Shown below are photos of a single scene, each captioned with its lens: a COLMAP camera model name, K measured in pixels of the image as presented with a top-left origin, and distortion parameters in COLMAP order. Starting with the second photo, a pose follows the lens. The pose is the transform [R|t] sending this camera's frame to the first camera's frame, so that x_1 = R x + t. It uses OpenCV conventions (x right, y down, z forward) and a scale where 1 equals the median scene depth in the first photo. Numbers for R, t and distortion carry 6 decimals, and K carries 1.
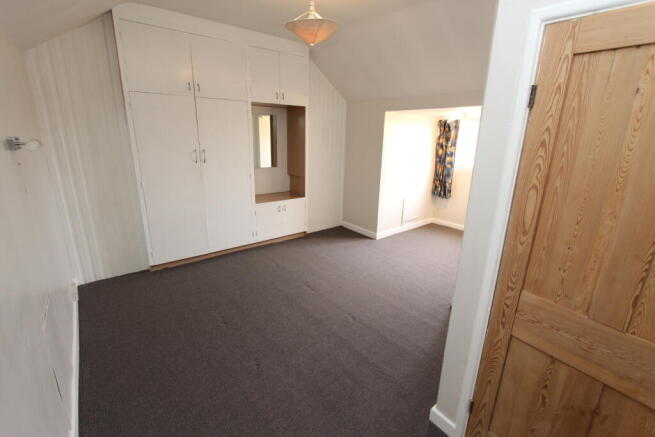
lens RADIAL K [[302.8, 0, 329.0], [0, 302.8, 217.0], [0, 0, 1]] dist [0.000256, 0.000412]
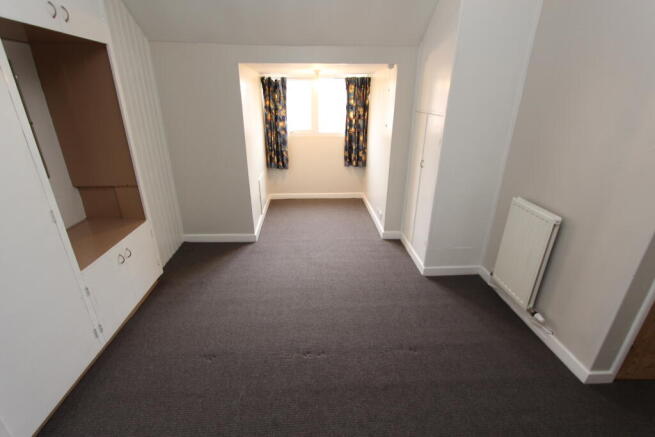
lens RADIAL K [[302.8, 0, 325.5], [0, 302.8, 218.6], [0, 0, 1]] dist [0.000256, 0.000412]
pose [[0.589639, -0.328933, 0.737651, -0.263012], [0.232430, 0.943782, 0.235058, -0.108882], [-0.773500, 0.032853, 0.632944, 0.352478]]
